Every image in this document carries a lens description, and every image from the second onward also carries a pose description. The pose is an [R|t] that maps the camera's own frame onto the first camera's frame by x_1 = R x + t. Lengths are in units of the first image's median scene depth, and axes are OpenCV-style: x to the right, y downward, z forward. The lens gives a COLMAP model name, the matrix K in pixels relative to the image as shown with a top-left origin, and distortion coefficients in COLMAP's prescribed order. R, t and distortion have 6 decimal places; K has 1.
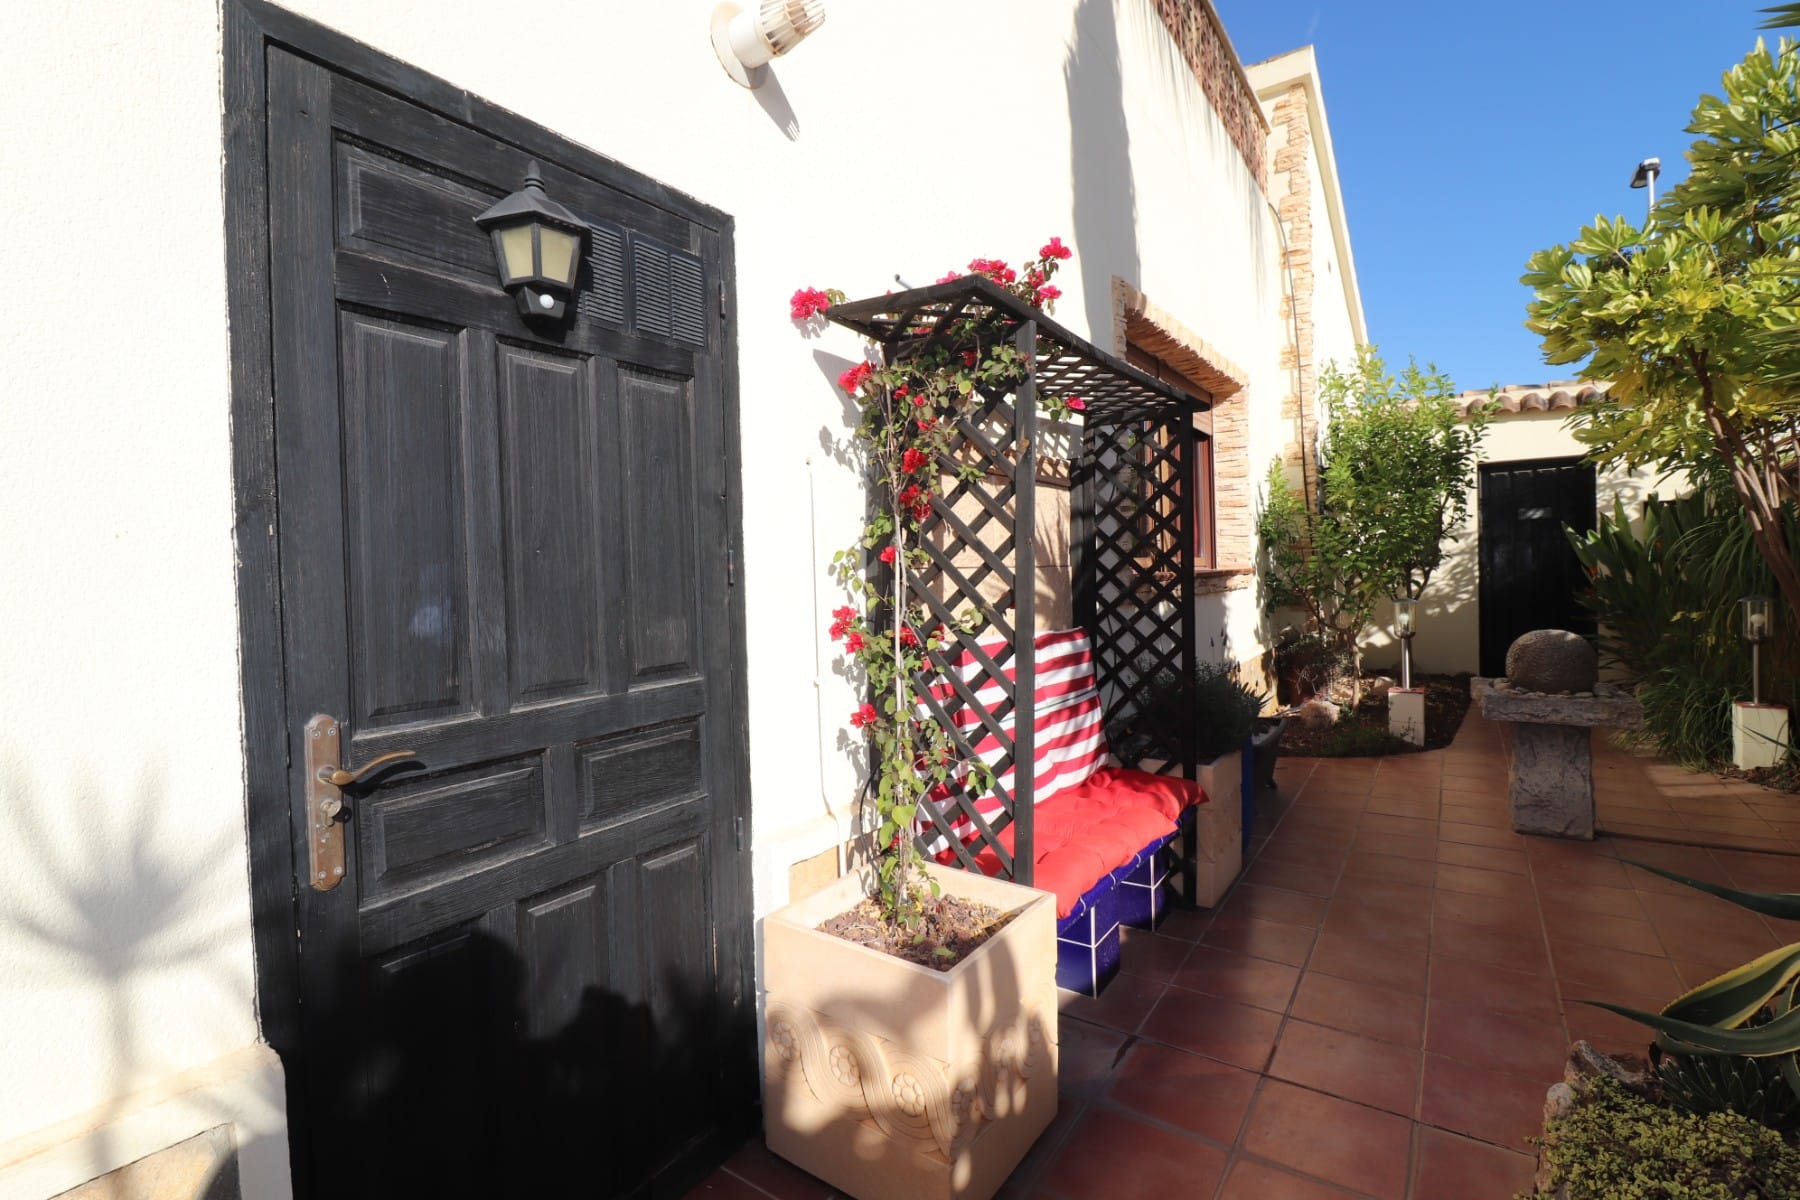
lens RADIAL K [[840.6, 0, 890.3], [0, 840.6, 590.2], [0, 0, 1]] dist [-0.001707, -0.012023]
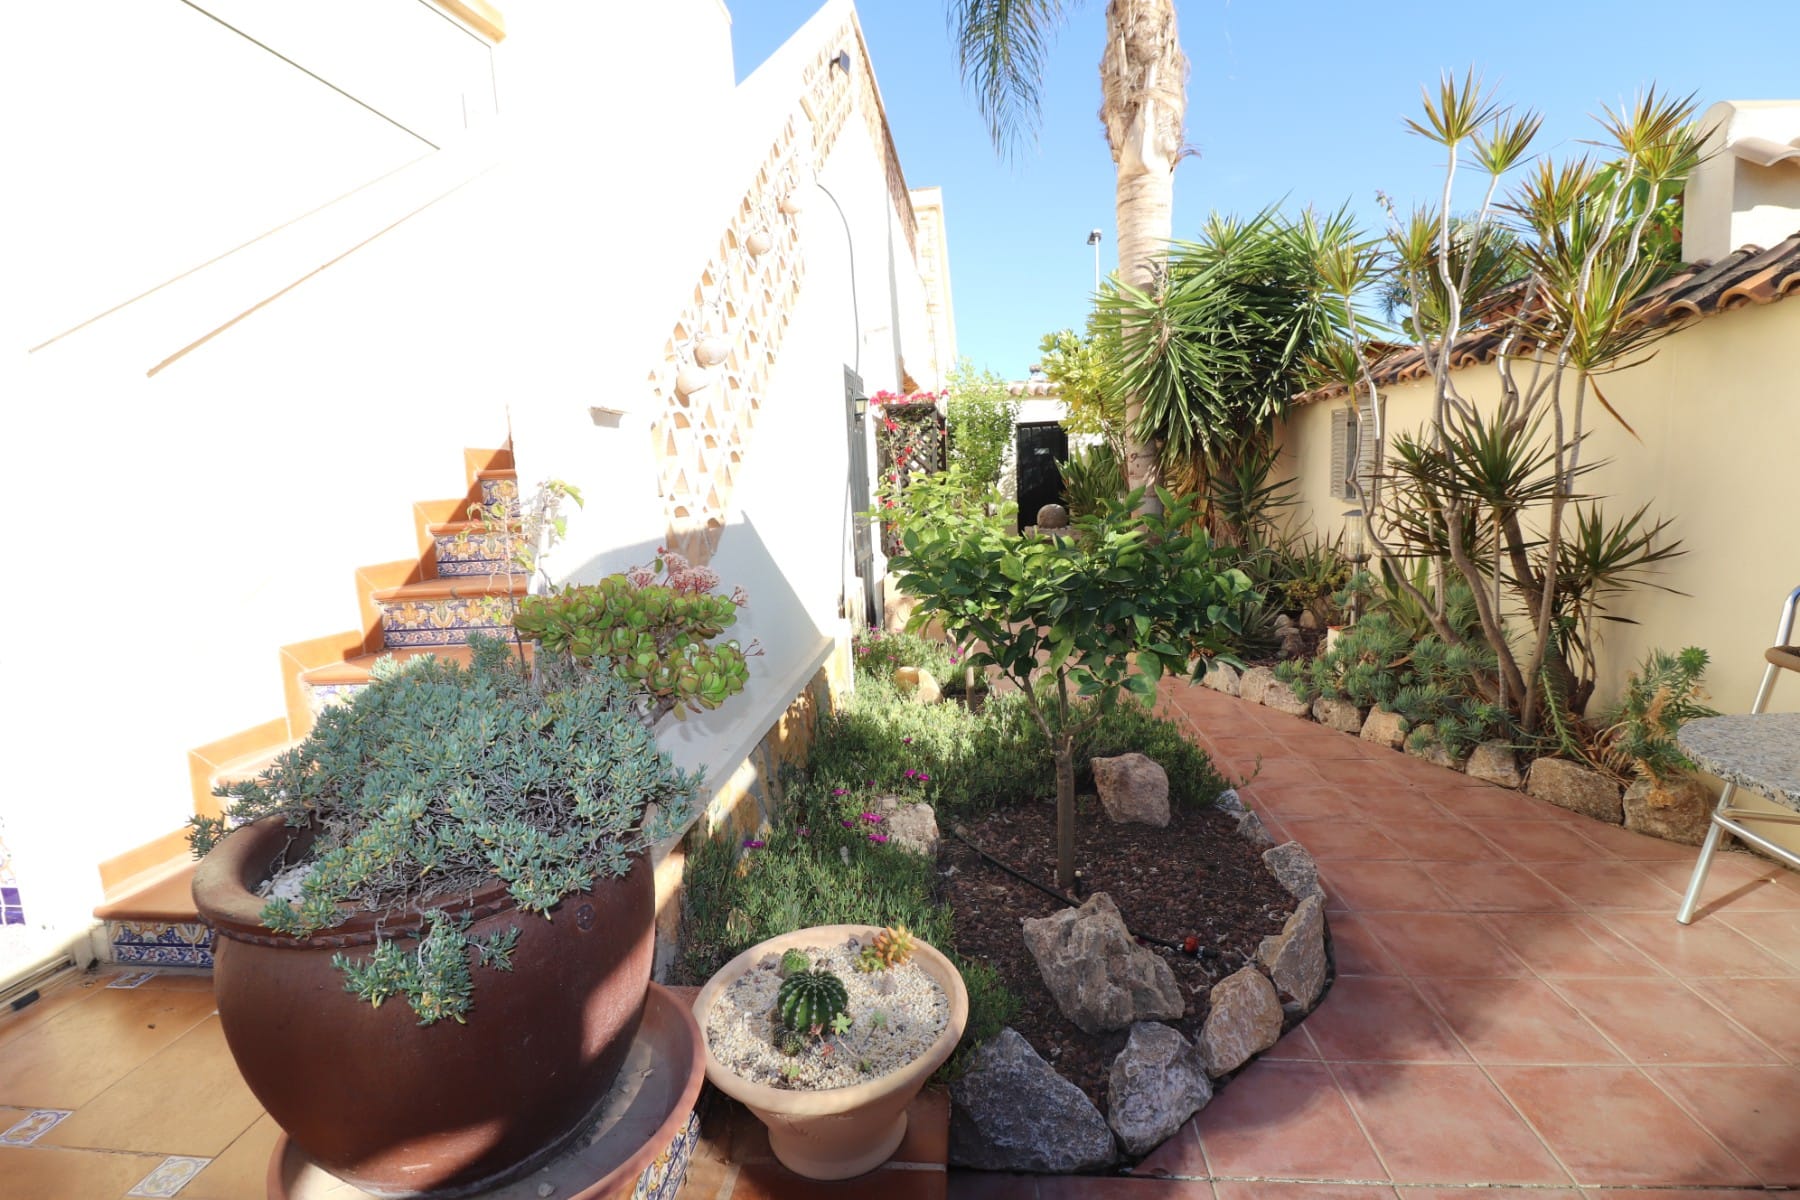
lens RADIAL K [[840.6, 0, 890.3], [0, 840.6, 590.2], [0, 0, 1]] dist [-0.001707, -0.012023]
pose [[0.882372, -0.073416, 0.464790, -0.477743], [0.030598, 0.994615, 0.099016, 0.022018], [-0.469557, -0.073148, 0.879867, -0.581986]]
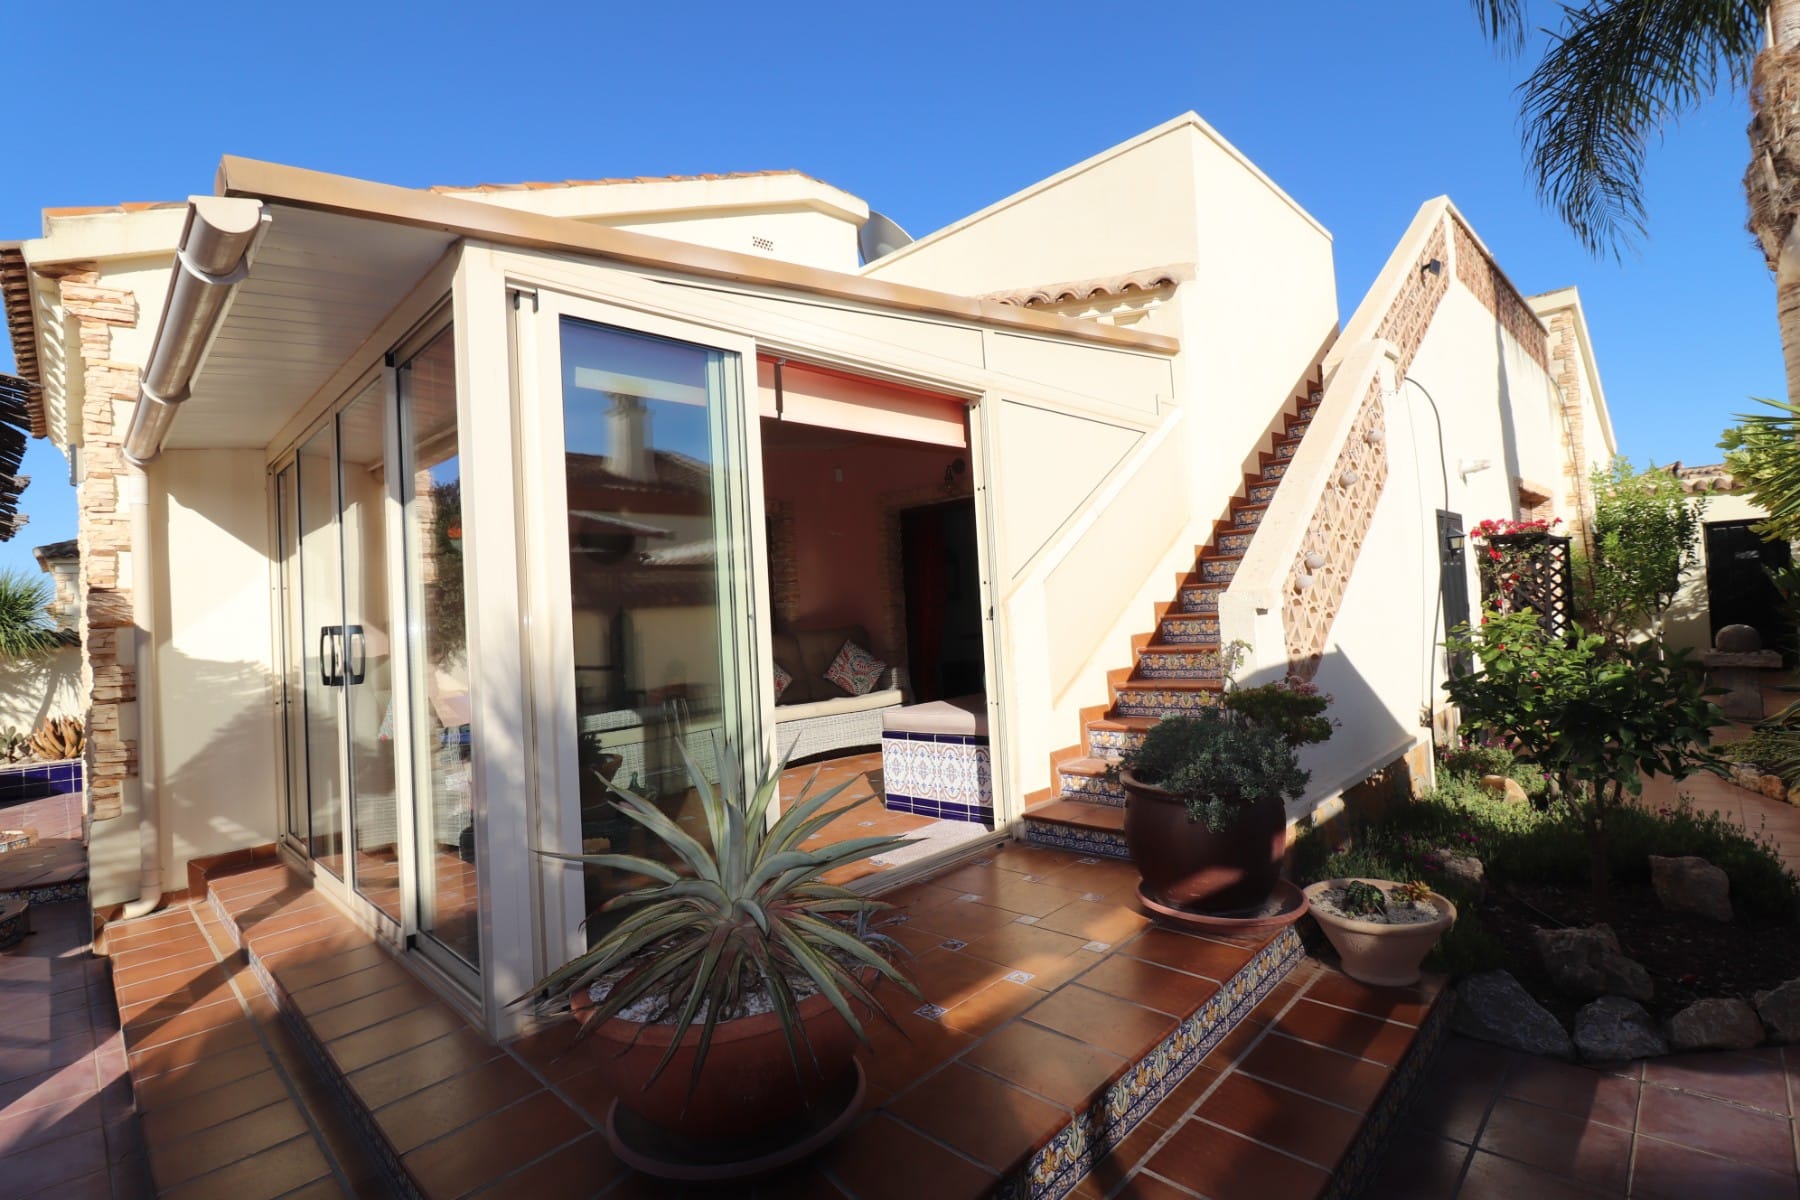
lens RADIAL K [[840.6, 0, 890.3], [0, 840.6, 590.2], [0, 0, 1]] dist [-0.001707, -0.012023]
pose [[0.983244, -0.028556, -0.180043, -0.562364], [0.021546, 0.998936, -0.040773, -0.001145], [0.181016, 0.036211, 0.982813, -0.868300]]
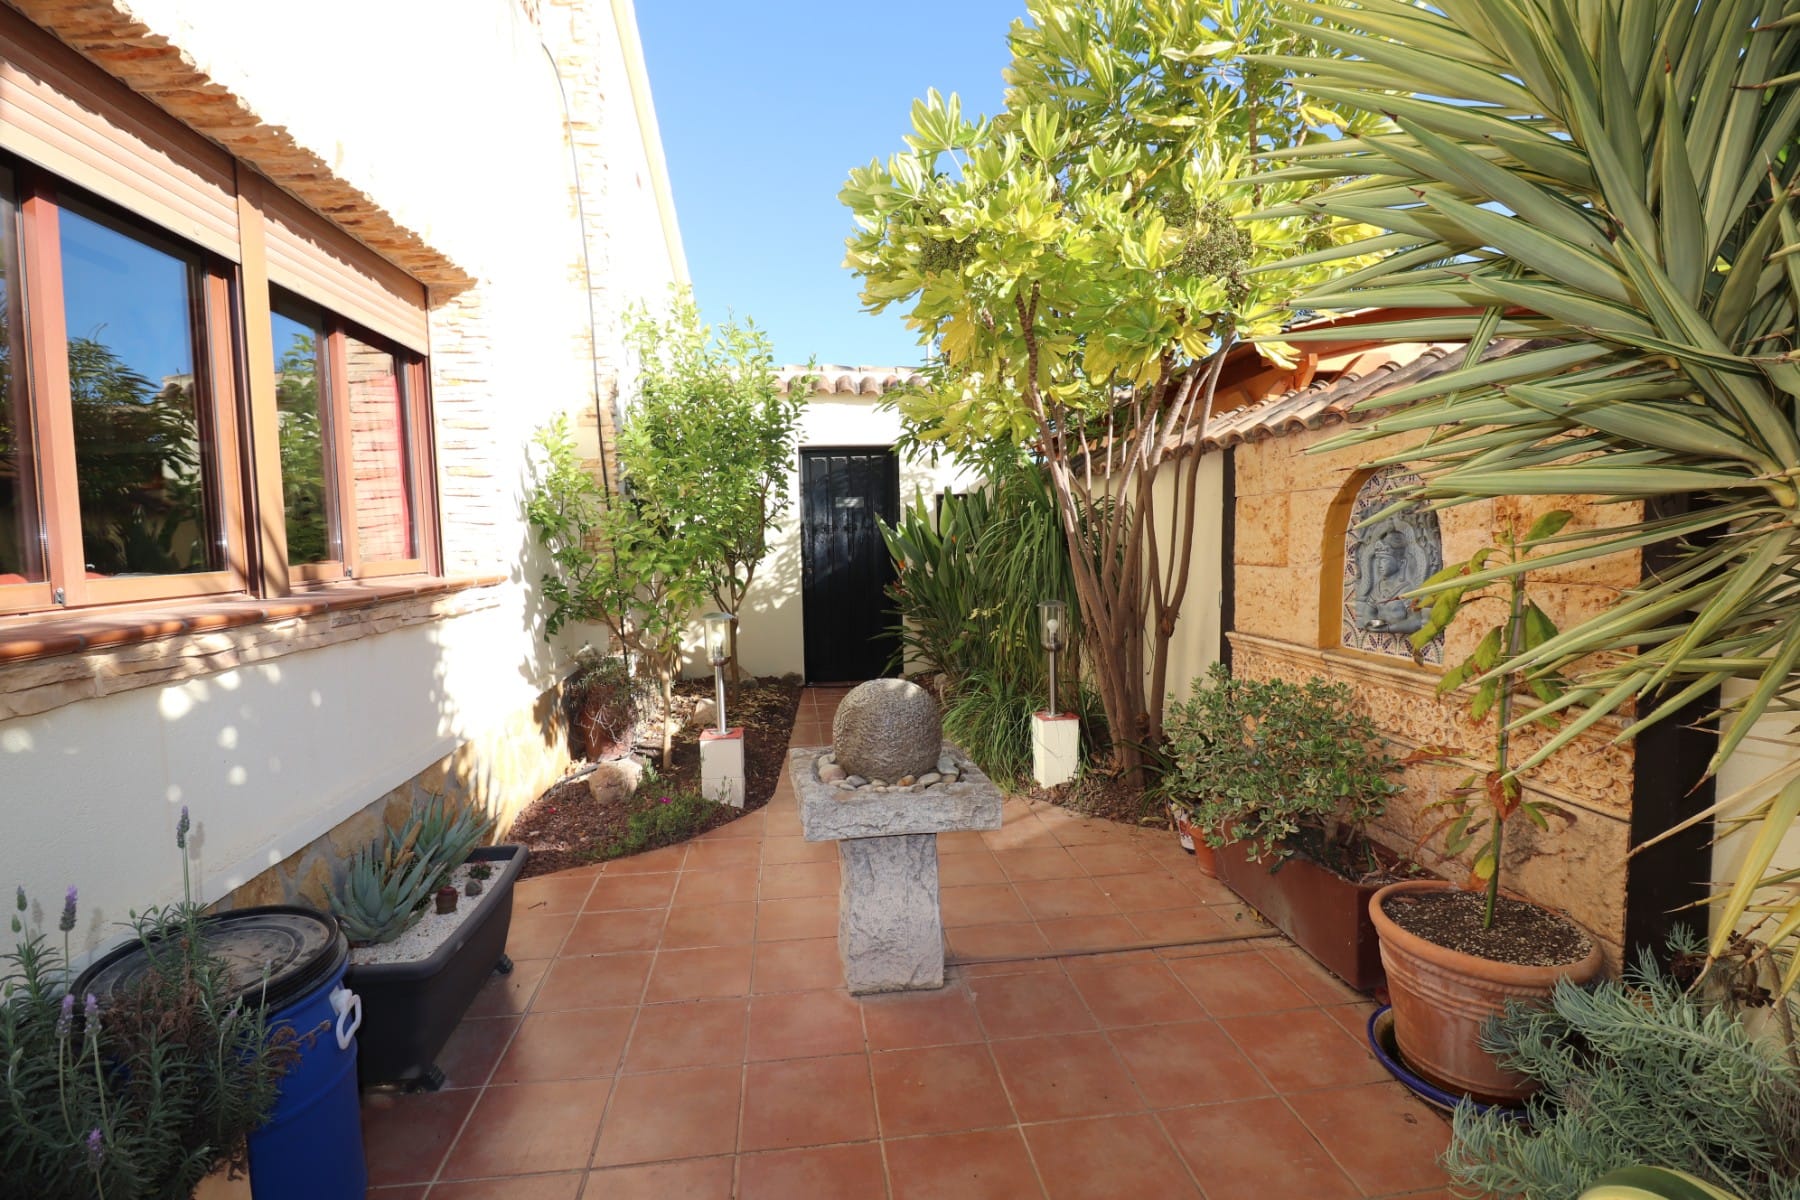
lens RADIAL K [[840.6, 0, 890.3], [0, 840.6, 590.2], [0, 0, 1]] dist [-0.001707, -0.012023]
pose [[0.756122, -0.034271, 0.653533, 0.203314], [0.015015, 0.999274, 0.035029, -0.028187], [-0.654258, -0.016673, 0.756087, 0.281367]]
